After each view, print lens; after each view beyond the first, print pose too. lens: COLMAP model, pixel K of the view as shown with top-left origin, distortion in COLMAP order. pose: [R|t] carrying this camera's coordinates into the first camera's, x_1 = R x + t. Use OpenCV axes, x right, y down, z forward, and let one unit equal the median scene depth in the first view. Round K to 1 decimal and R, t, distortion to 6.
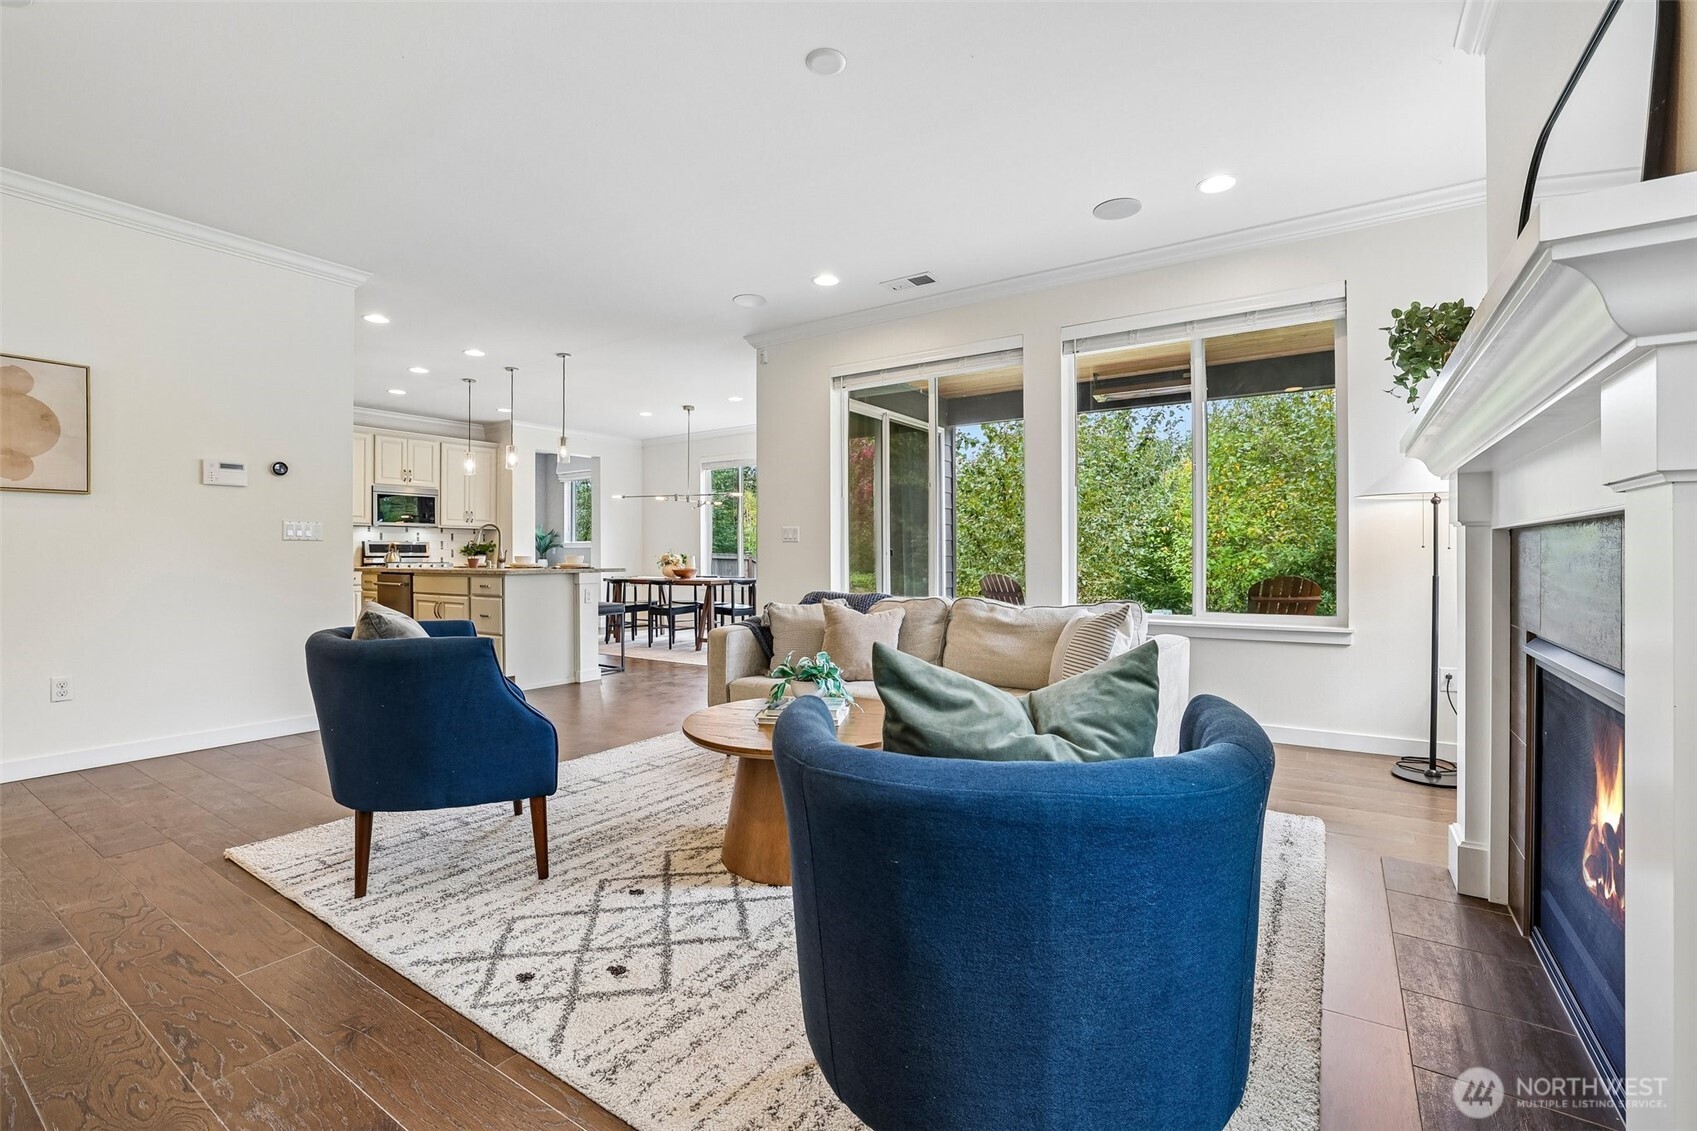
lens RADIAL K [[732.5, 0, 844.3], [0, 732.5, 560.7], [0, 0, 1]] dist [-0.009242, 0.006989]
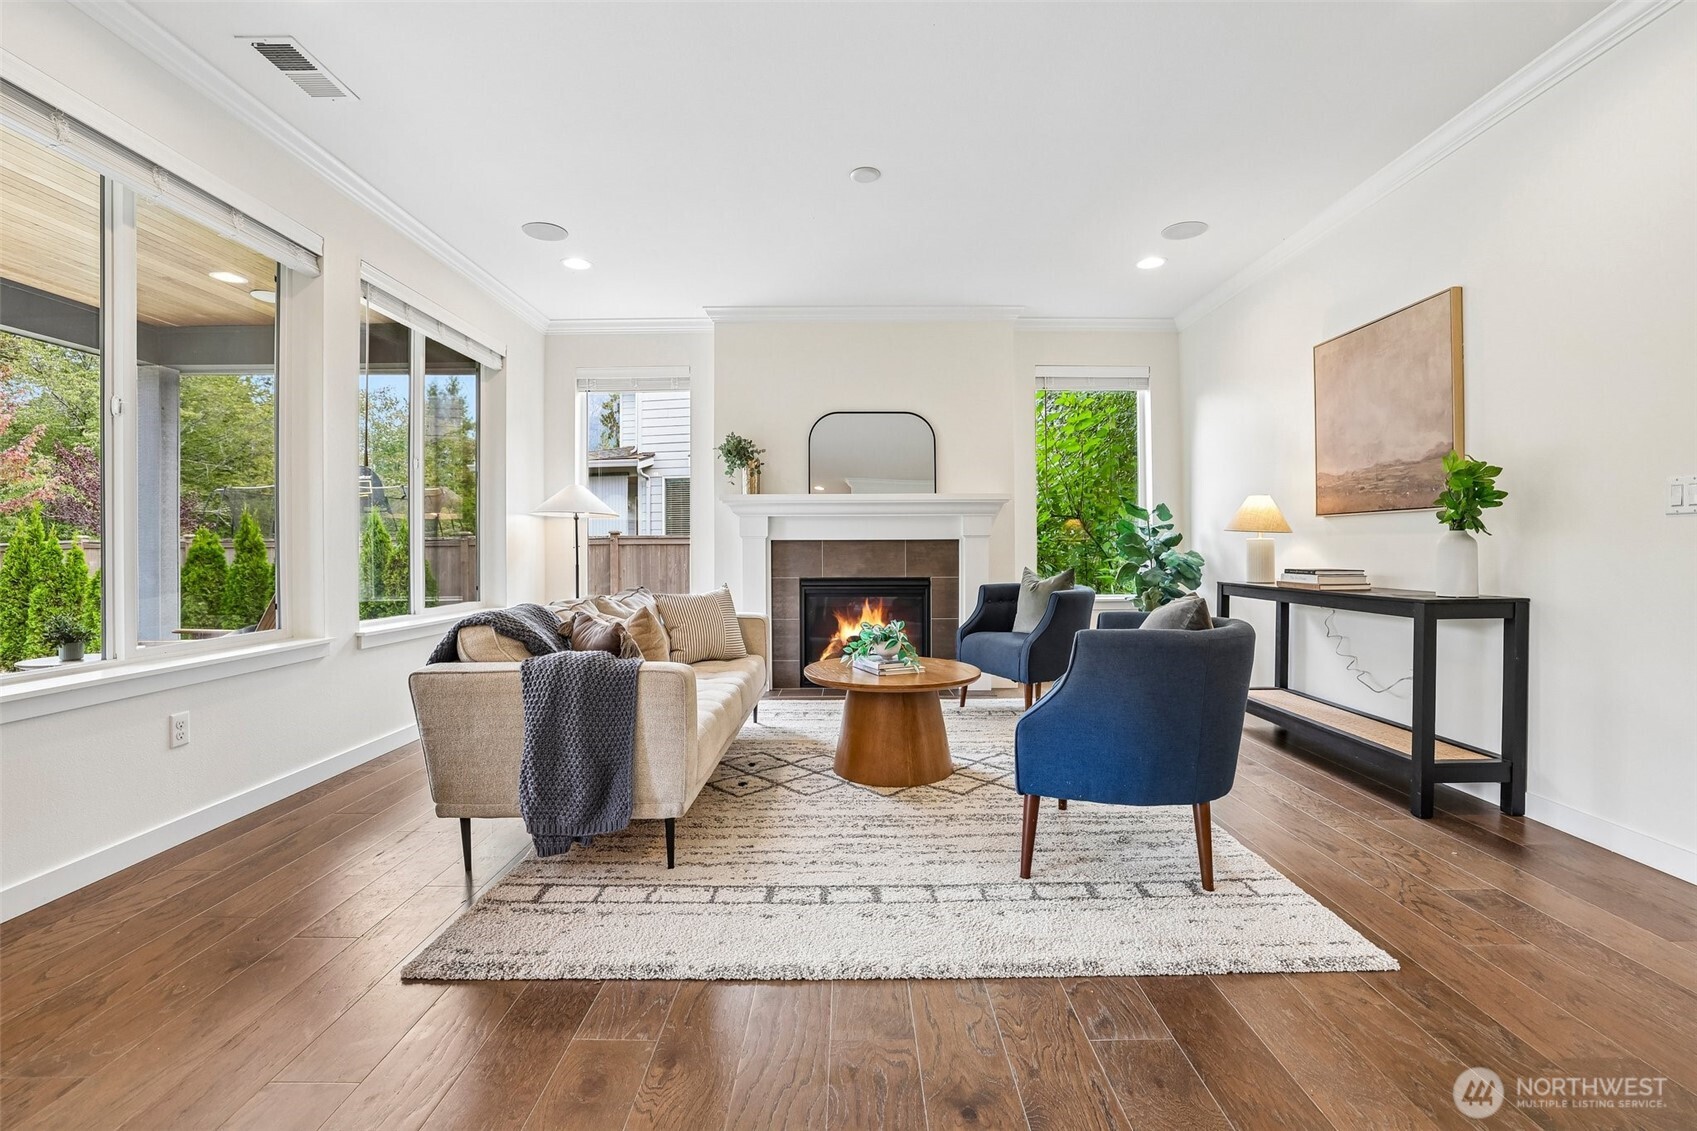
lens RADIAL K [[732.5, 0, 840.4], [0, 732.5, 560.6], [0, 0, 1]] dist [-0.009242, 0.006989]
pose [[-0.547204, -0.005314, 0.836983, -1.191387], [0.008753, 0.999889, 0.012070, -0.002915], [-0.836954, 0.013931, -0.547096, 1.909610]]
